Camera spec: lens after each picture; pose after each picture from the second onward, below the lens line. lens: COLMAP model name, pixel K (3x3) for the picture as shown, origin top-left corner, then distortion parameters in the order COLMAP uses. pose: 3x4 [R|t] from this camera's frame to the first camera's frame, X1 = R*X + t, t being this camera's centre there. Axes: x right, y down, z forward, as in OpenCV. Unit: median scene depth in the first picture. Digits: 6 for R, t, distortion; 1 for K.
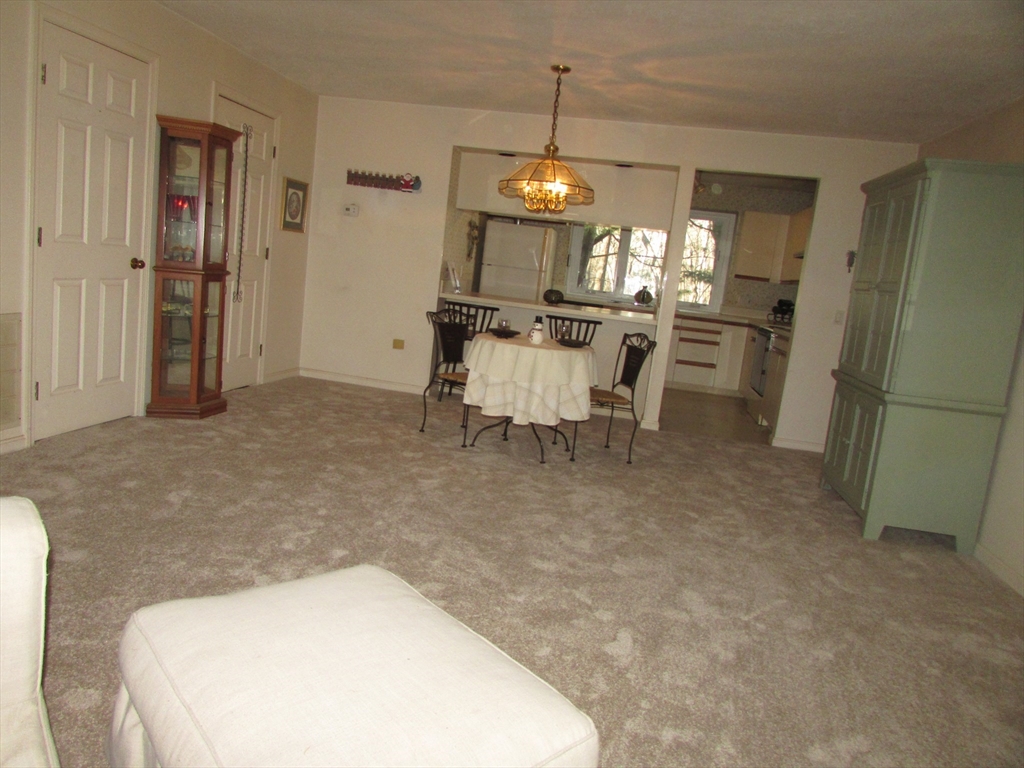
lens RADIAL K [[723.5, 0, 512.0], [0, 723.5, 384.0], [0, 0, 1]] dist [-0.029166, -0.000213]
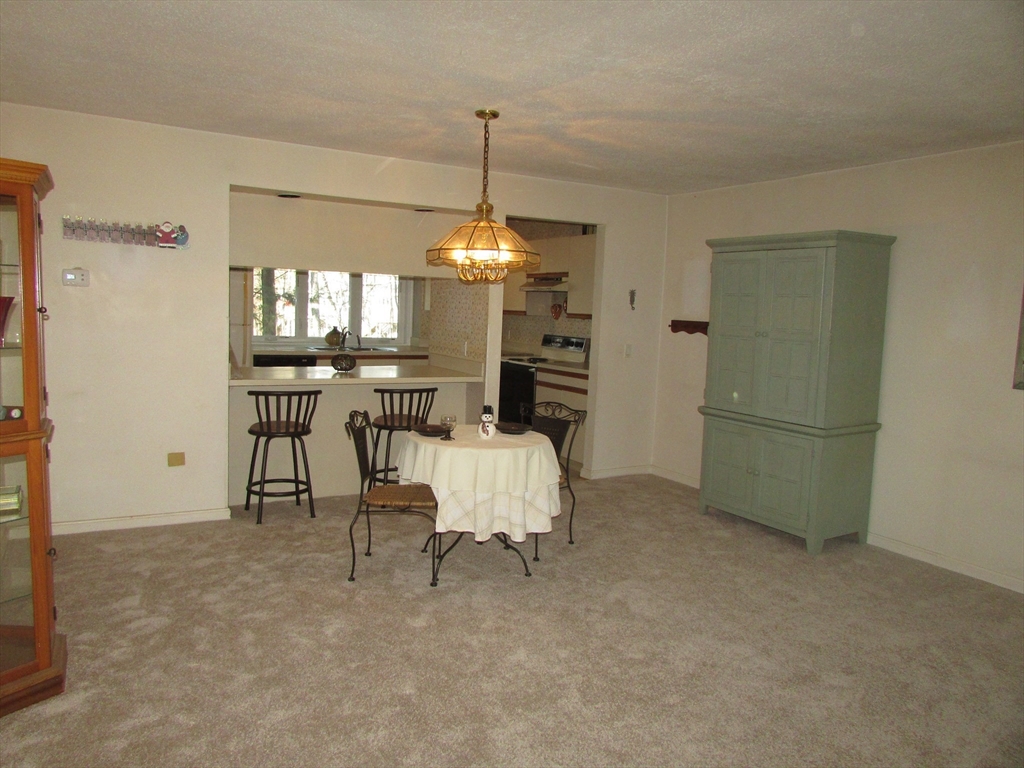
lens RADIAL K [[723.5, 0, 512.0], [0, 723.5, 384.0], [0, 0, 1]] dist [-0.029166, -0.000213]
pose [[0.765647, -0.150881, 0.625316, -0.434214], [0.153057, 0.986915, 0.050725, -0.147040], [-0.624787, 0.056871, 0.778722, 0.306721]]
